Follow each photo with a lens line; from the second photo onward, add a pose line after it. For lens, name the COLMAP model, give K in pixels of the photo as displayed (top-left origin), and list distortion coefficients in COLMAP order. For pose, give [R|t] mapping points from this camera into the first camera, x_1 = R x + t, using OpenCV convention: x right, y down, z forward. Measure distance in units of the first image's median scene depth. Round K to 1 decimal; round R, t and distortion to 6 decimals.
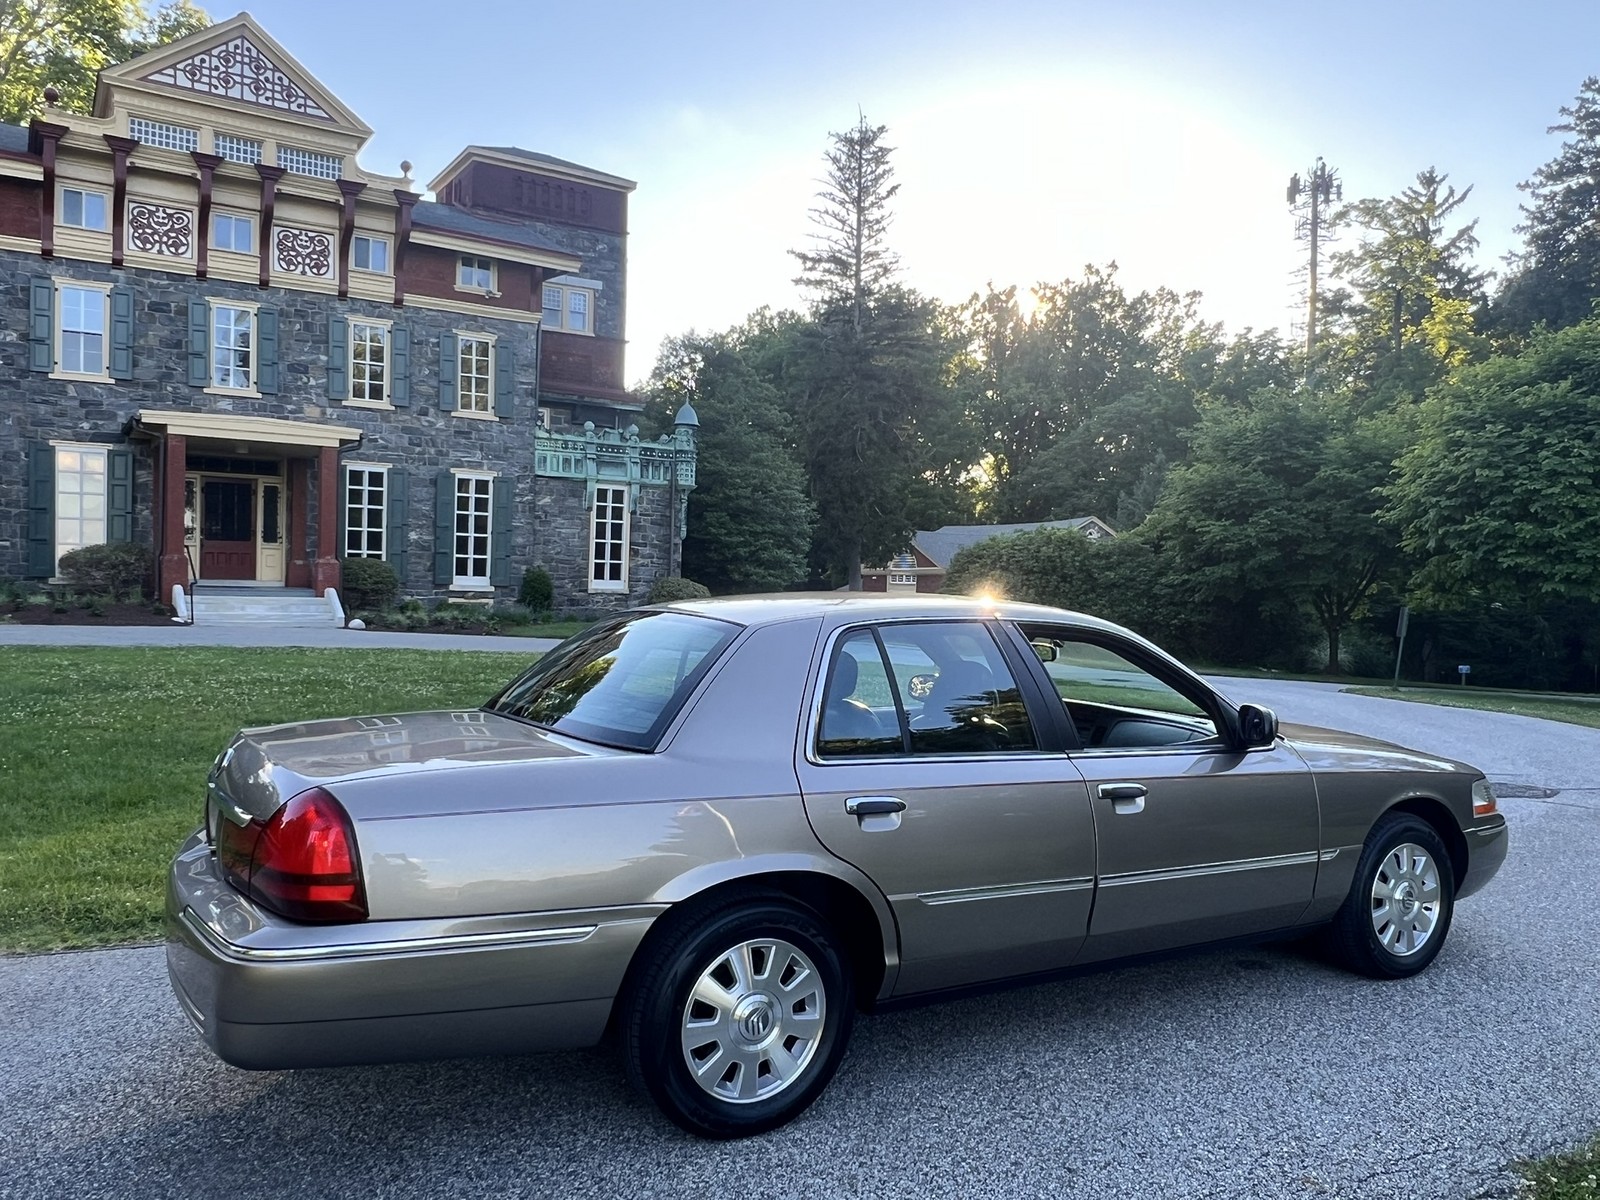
lens RADIAL K [[1208.3, 0, 800.0], [0, 1208.3, 600.0], [0, 0, 1]] dist [0.011919, -0.010419]
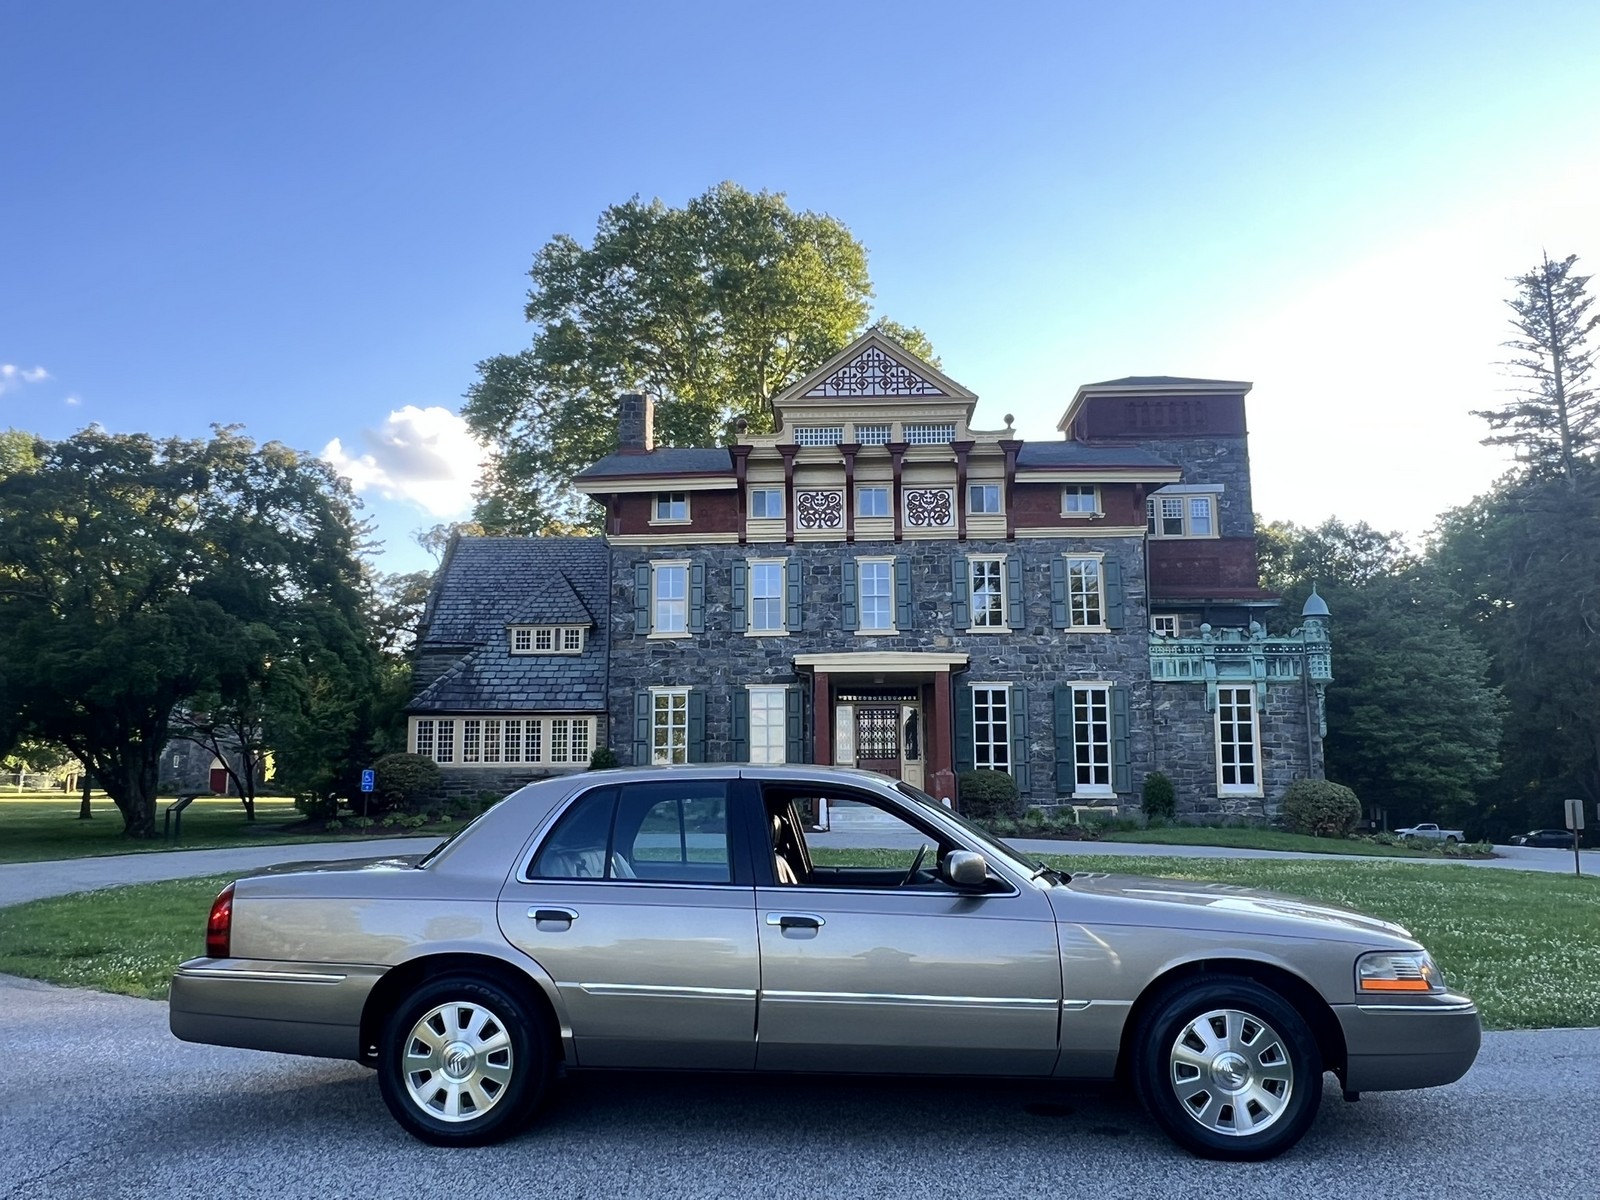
lens RADIAL K [[1208.3, 0, 800.0], [0, 1208.3, 600.0], [0, 0, 1]] dist [0.011919, -0.010419]
pose [[0.820669, -0.117243, -0.559247, 0.121302], [0.017653, 0.983458, -0.180272, 0.007799], [0.571132, 0.138072, 0.809163, -0.000805]]
